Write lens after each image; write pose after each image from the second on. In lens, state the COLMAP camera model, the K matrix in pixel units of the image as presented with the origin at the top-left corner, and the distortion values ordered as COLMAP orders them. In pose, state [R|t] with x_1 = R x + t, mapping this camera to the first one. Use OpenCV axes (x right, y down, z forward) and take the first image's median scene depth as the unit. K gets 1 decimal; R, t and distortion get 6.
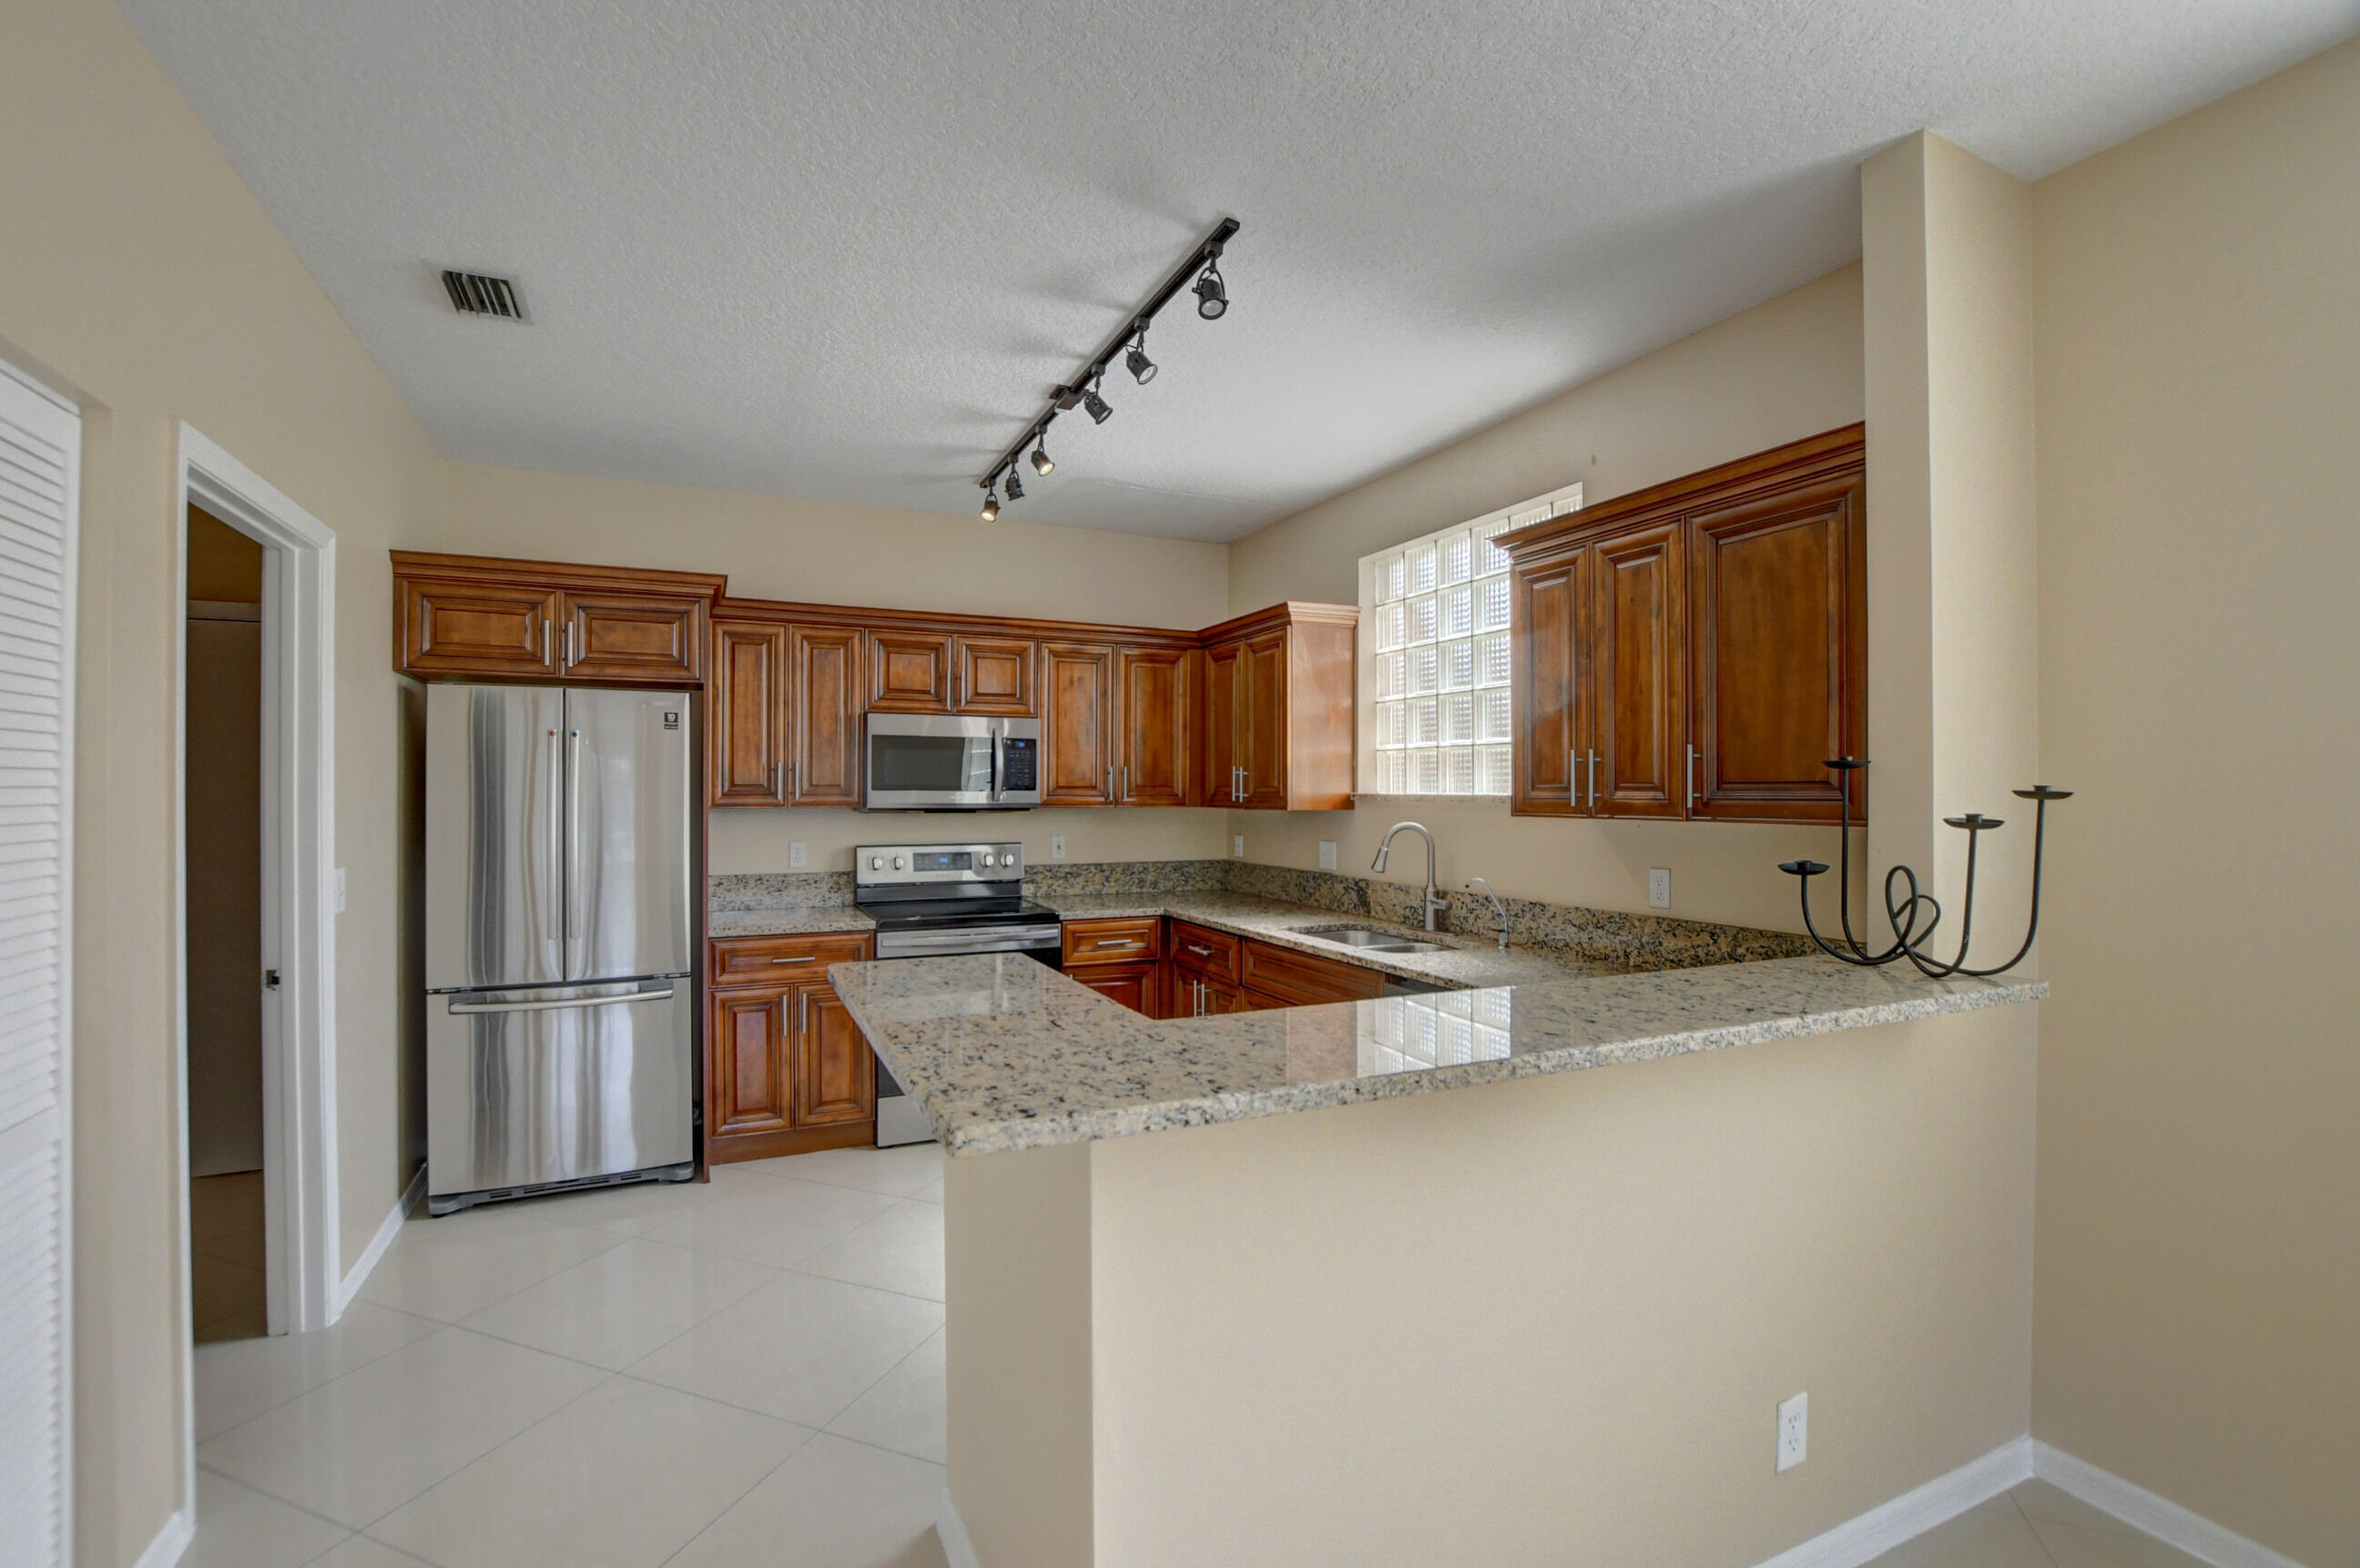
lens RADIAL K [[1048.9, 0, 1180.5], [0, 1048.9, 791.9], [0, 0, 1]] dist [-0.021519, -0.000414]
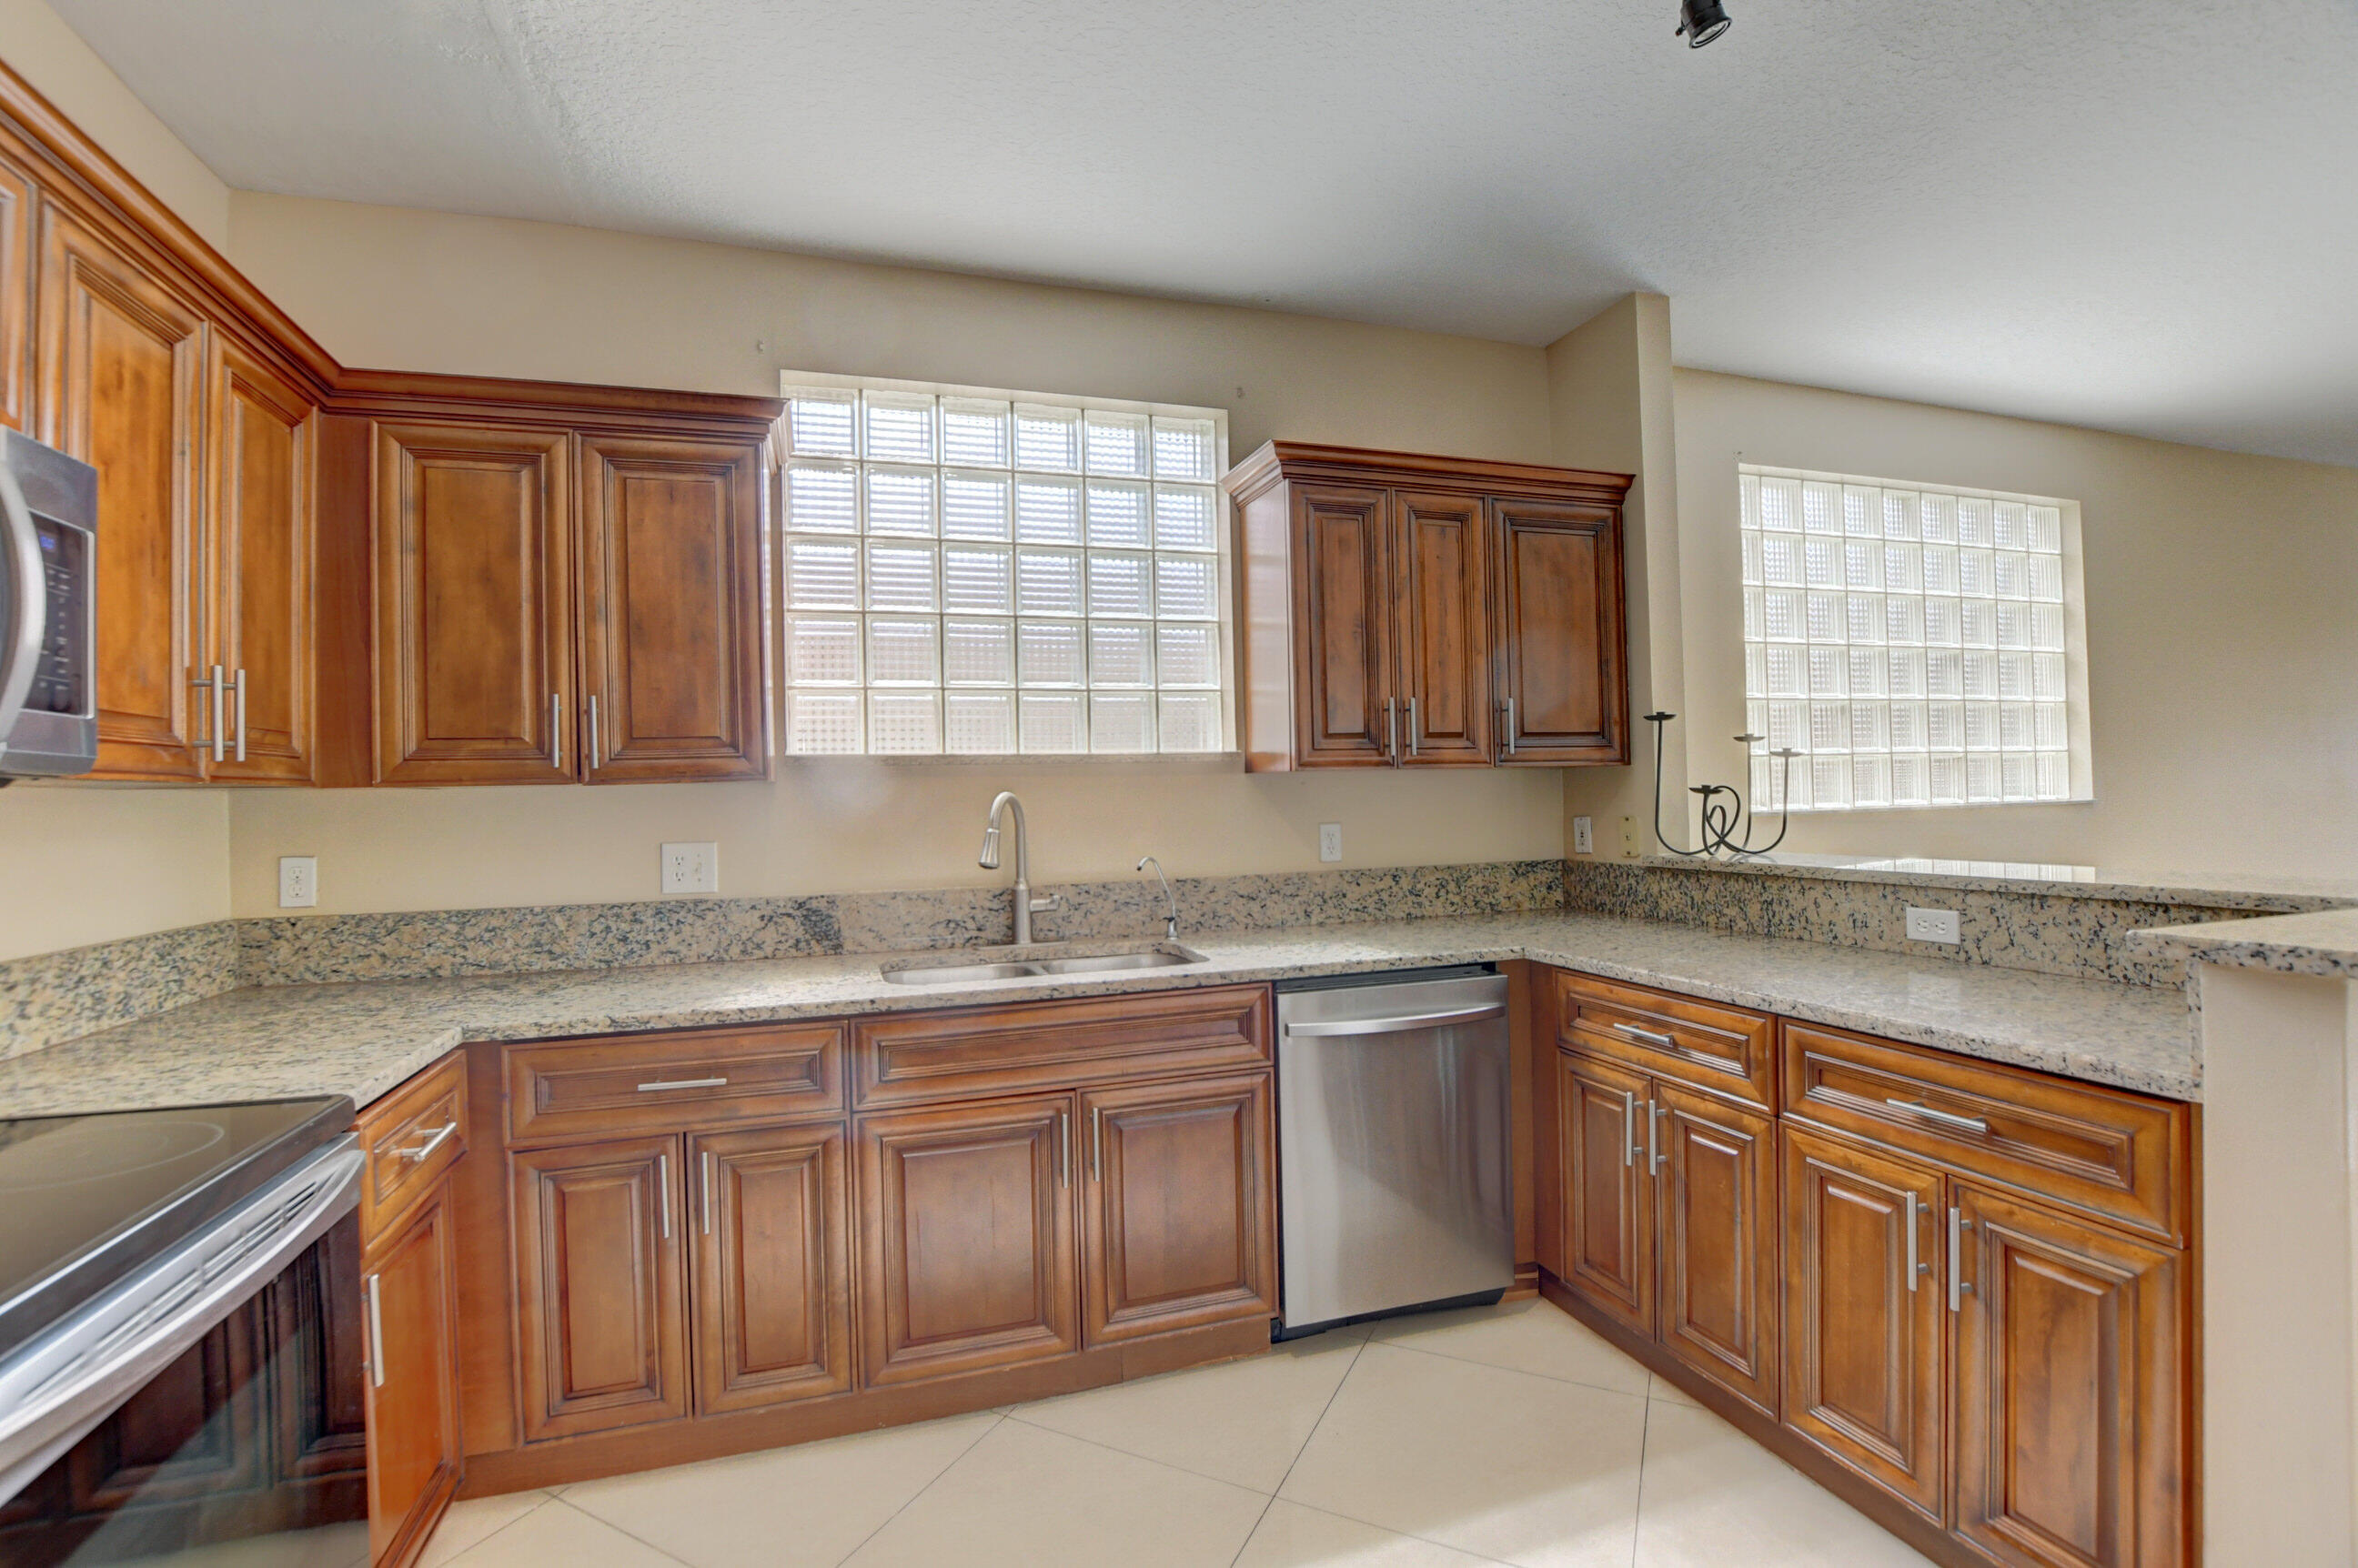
lens RADIAL K [[1038.0, 0, 1143.4], [0, 1038.0, 786.7], [0, 0, 1]] dist [-0.023032, -0.000095]
pose [[0.136072, 0.006902, 0.990675, -0.416070], [0.024556, 0.999645, -0.010338, 0.032015], [-0.990395, 0.025734, 0.135854, 0.762504]]
